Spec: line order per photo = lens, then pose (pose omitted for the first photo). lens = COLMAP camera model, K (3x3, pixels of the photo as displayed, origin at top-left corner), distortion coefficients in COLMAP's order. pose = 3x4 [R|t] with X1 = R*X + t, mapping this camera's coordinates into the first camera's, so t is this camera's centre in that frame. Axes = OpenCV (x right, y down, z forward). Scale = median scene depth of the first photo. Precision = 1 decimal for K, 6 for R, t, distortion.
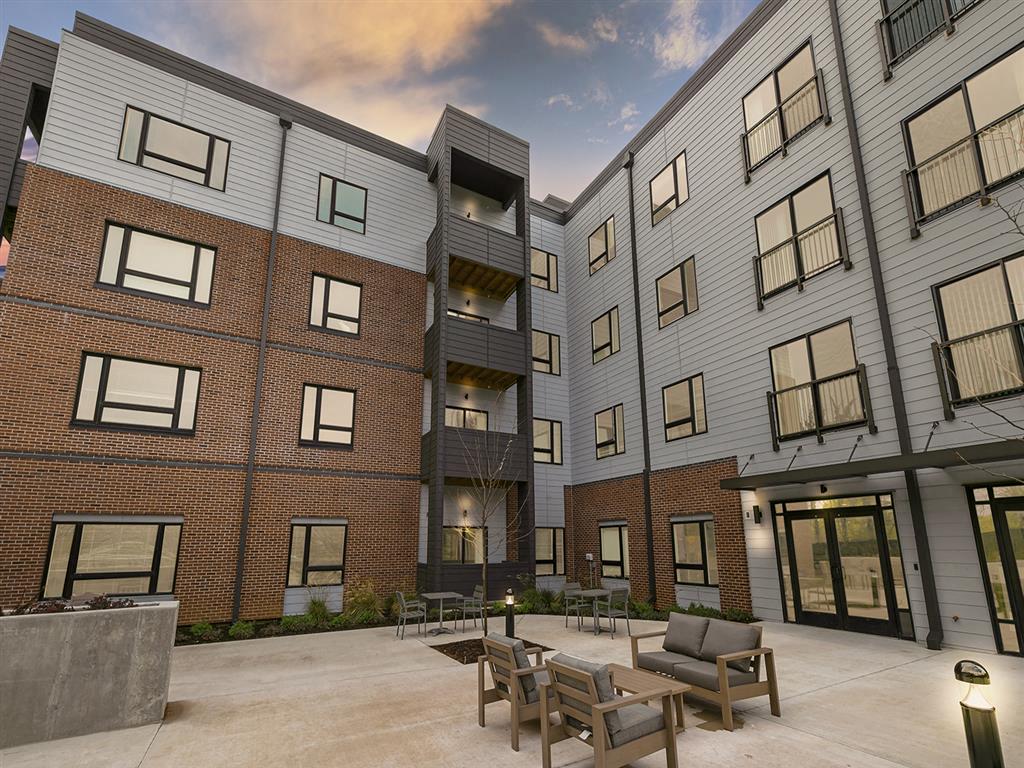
lens RADIAL K [[464.4, 0, 505.5], [0, 464.4, 451.1], [0, 0, 1]] dist [0.017013, 0.000086]
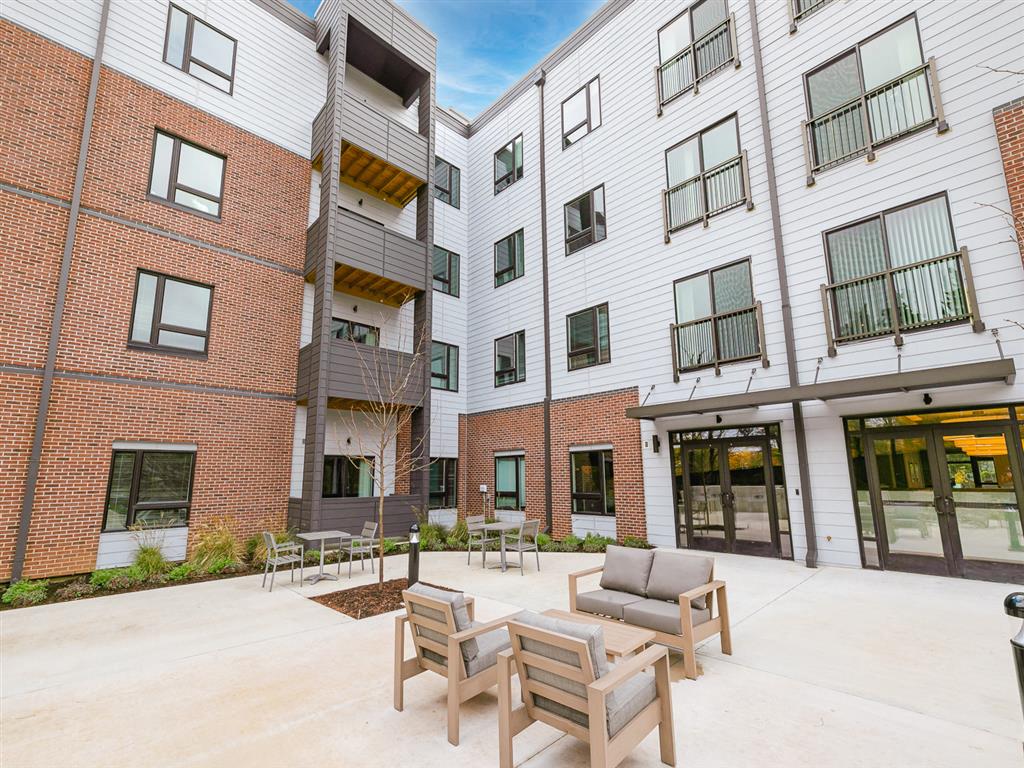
lens RADIAL K [[458.6, 0, 499.9], [0, 458.6, 397.5], [0, 0, 1]] dist [0.015440, -0.000191]
pose [[0.966832, 0.039221, 0.252382, -0.044751], [-0.045136, 0.998824, 0.017688, 0.031998], [-0.251392, -0.028493, 0.967466, 0.117118]]
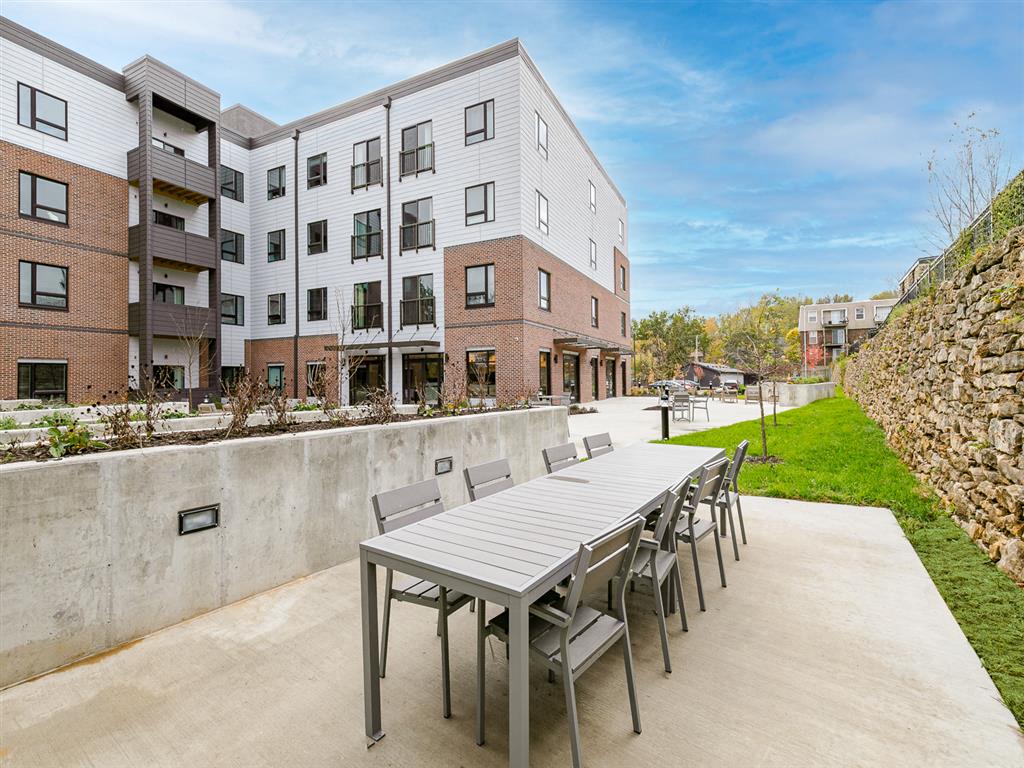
lens RADIAL K [[464.5, 0, 512.1], [0, 464.5, 371.7], [0, 0, 1]] dist [0.000888, 0.006145]
pose [[0.815855, 0.004190, 0.578241, -0.059108], [-0.106970, 0.983809, 0.143798, -0.205098], [-0.568276, -0.179172, 0.803094, -1.128464]]
